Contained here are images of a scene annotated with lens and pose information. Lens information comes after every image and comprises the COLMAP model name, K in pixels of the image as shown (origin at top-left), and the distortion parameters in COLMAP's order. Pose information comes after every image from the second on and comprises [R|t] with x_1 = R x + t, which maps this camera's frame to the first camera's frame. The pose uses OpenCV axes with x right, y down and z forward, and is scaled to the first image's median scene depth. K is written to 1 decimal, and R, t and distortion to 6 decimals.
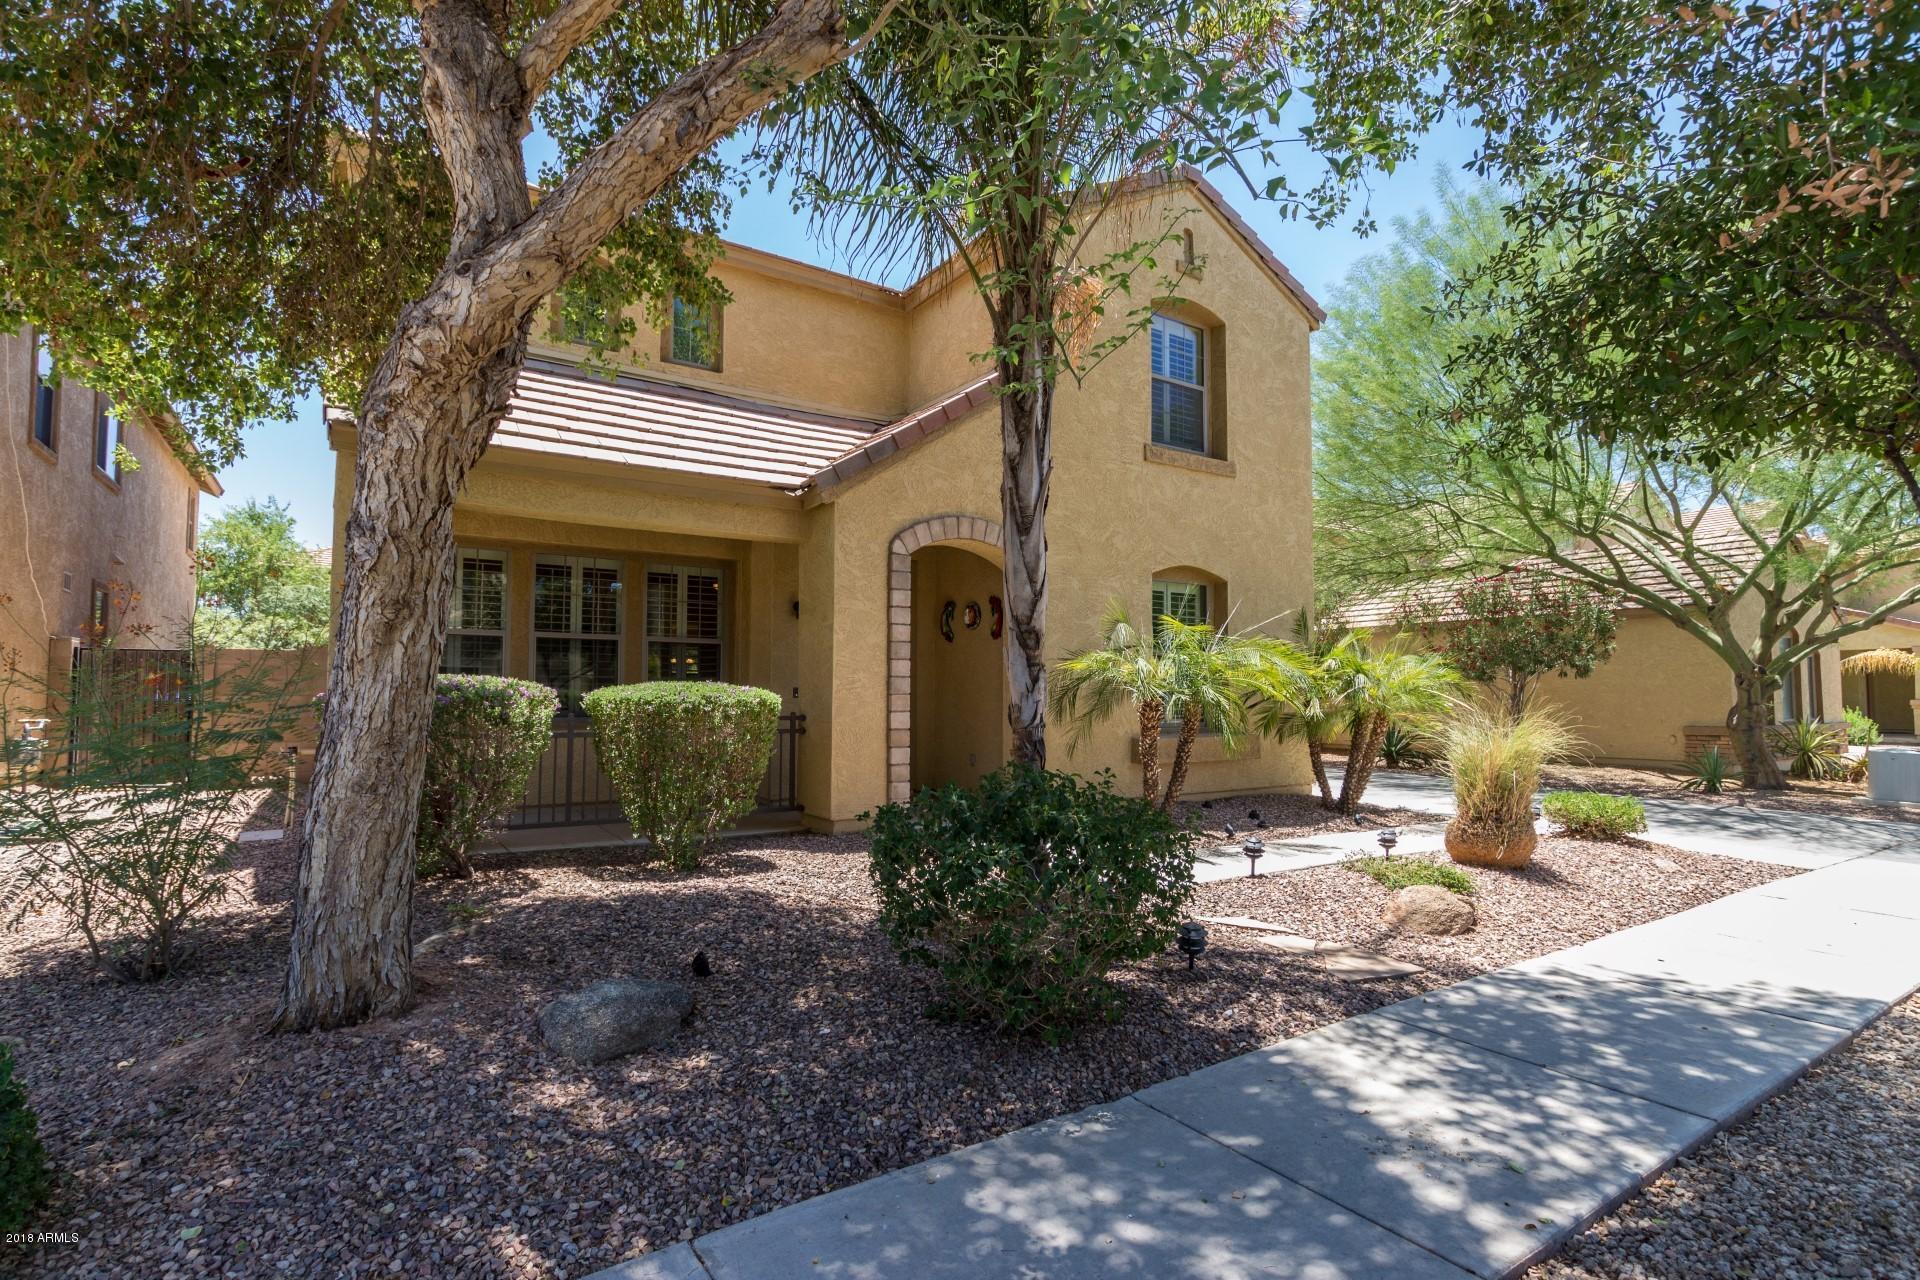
lens RADIAL K [[890.0, 0, 962.6], [0, 890.0, 646.9], [0, 0, 1]] dist [0.002752, -0.001271]
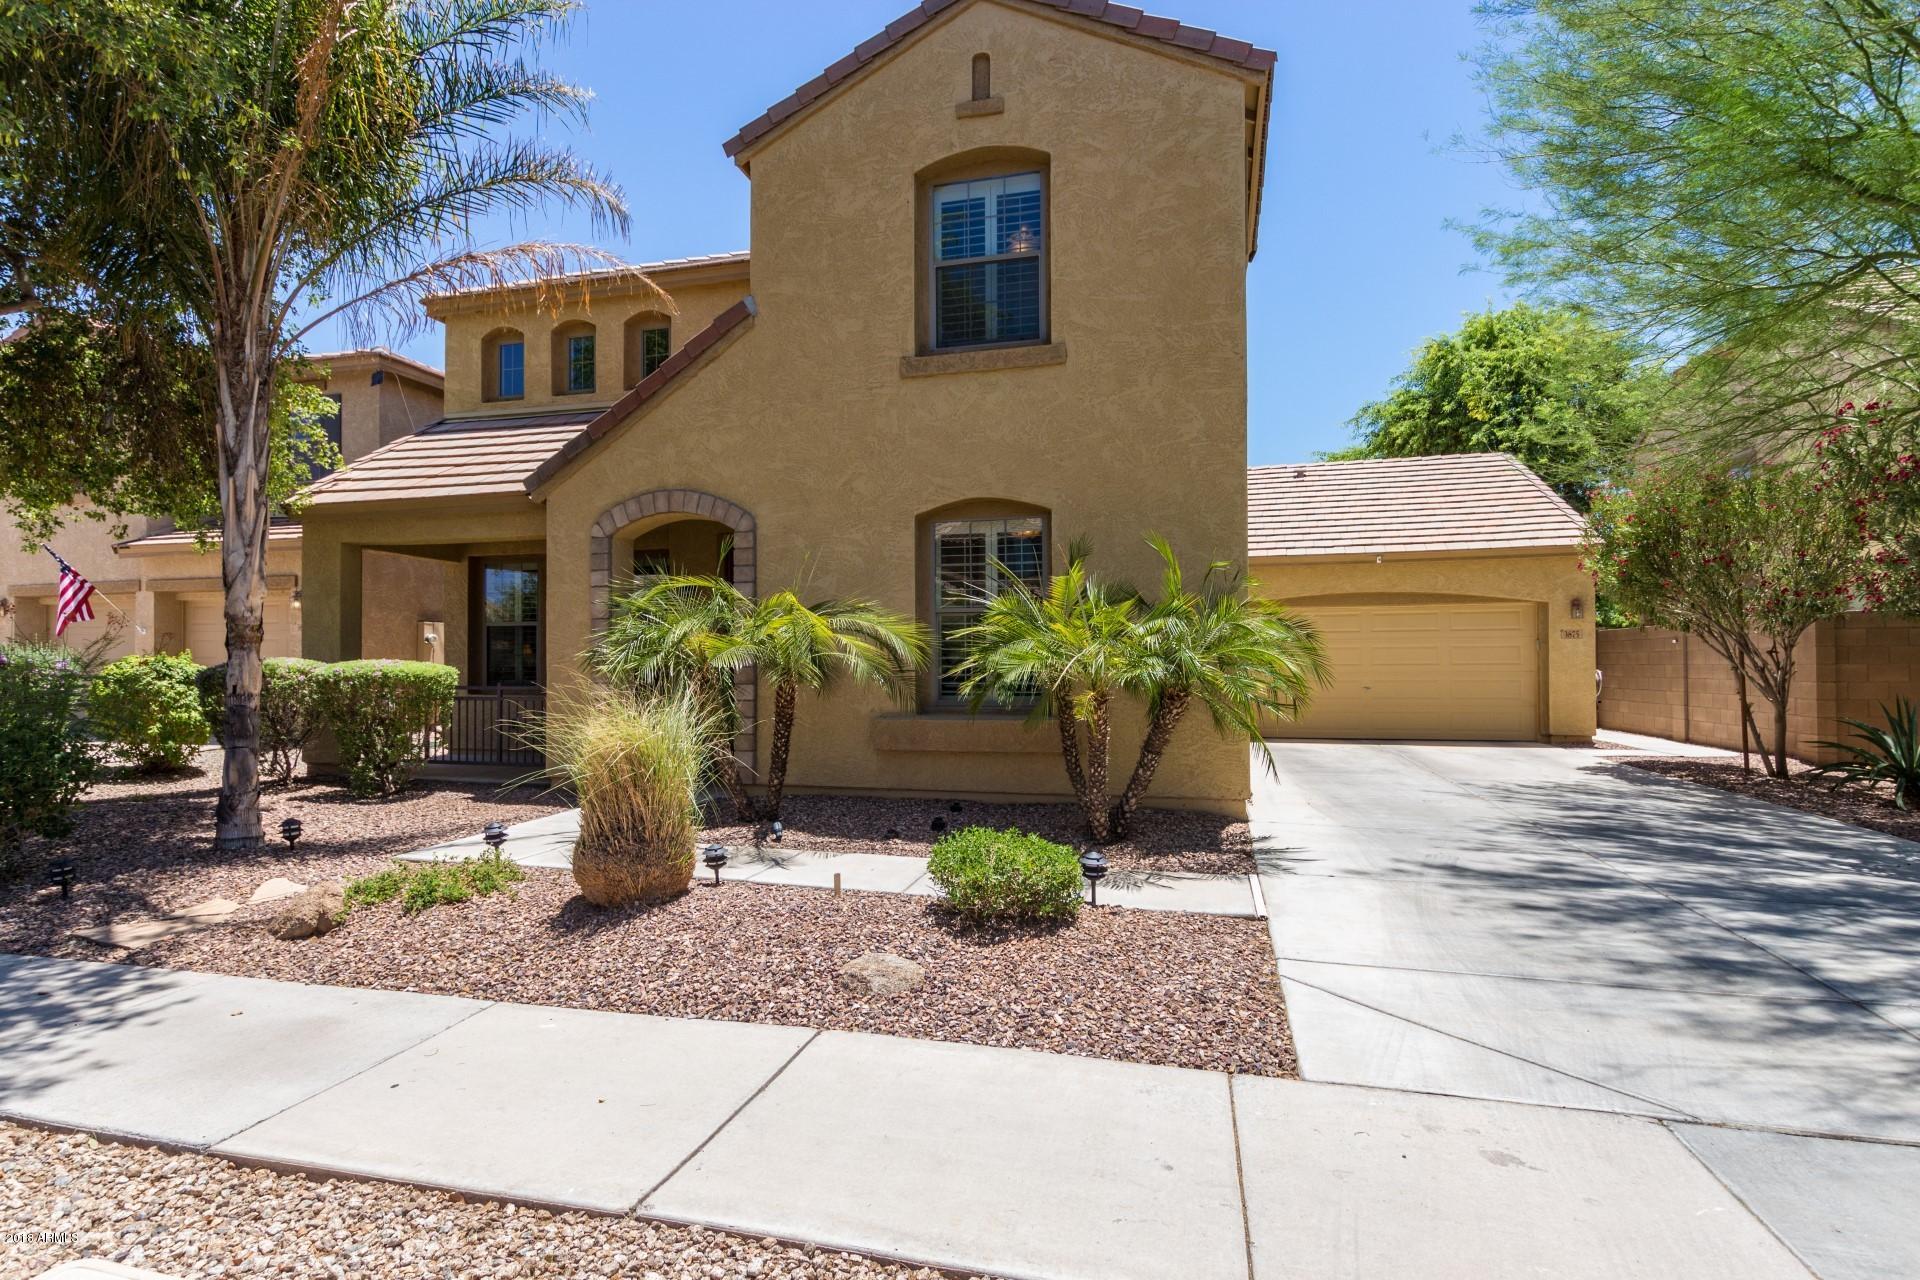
lens RADIAL K [[928.0, 0, 964.5], [0, 928.0, 644.9], [0, 0, 1]] dist [0.005039, 0.001347]
pose [[0.676145, -0.008132, -0.736723, 1.079844], [0.050617, 0.998089, 0.035438, 0.011624], [0.735028, -0.061252, 0.675265, 0.548003]]
